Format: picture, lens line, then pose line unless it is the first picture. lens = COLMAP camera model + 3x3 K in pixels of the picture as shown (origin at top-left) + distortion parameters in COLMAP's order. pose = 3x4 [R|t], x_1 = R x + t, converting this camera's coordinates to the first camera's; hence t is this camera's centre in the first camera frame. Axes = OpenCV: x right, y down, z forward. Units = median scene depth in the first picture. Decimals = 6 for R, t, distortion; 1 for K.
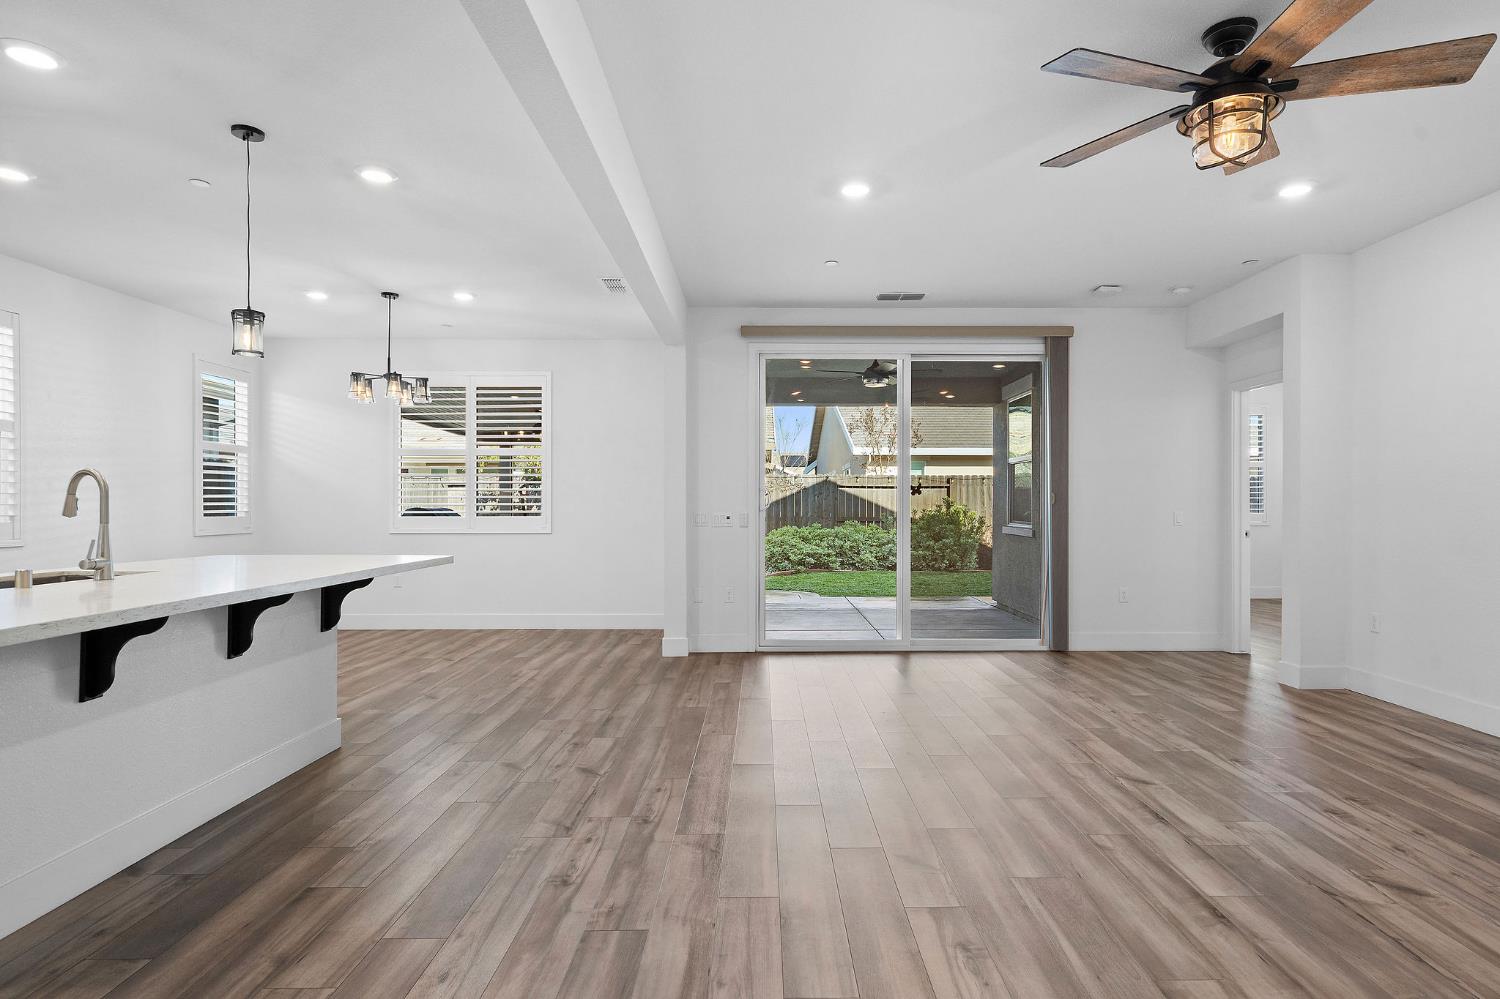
lens RADIAL K [[814.5, 0, 763.1], [0, 814.5, 499.7], [0, 0, 1]] dist [-0.003630, 0.006082]
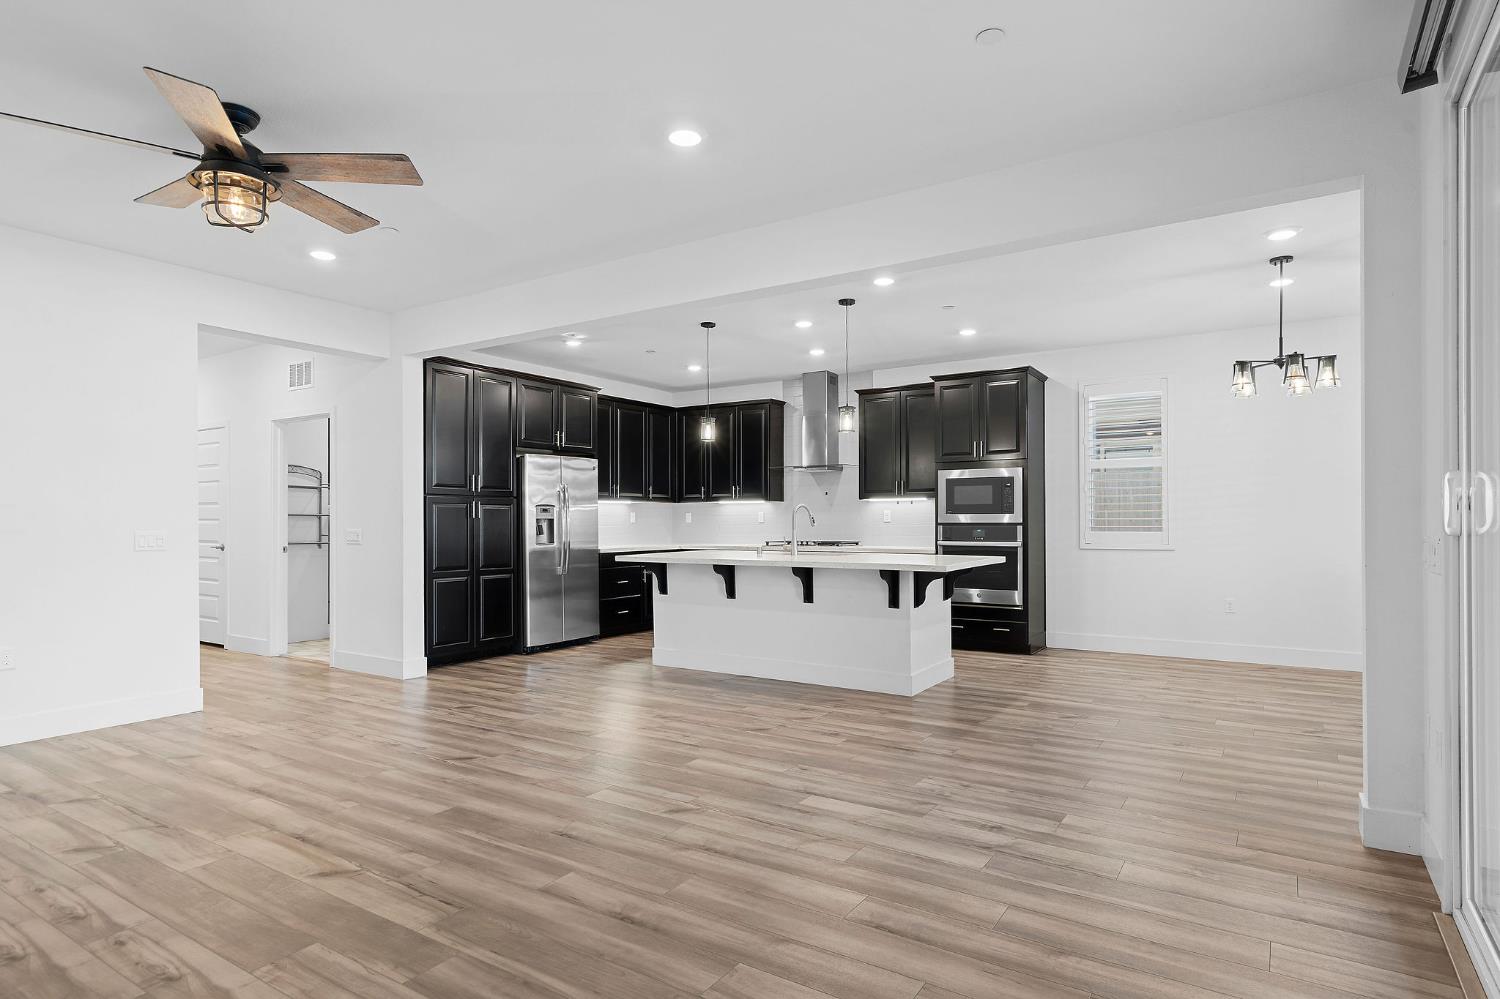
lens RADIAL K [[814.5, 0, 755.9], [0, 814.5, 503.2], [0, 0, 1]] dist [-0.003630, 0.006082]
pose [[-0.547497, -0.015336, -0.836667, 0.500318], [0.011054, 0.999612, -0.025557, 0.006155], [0.836735, -0.023241, -0.547115, 0.989495]]
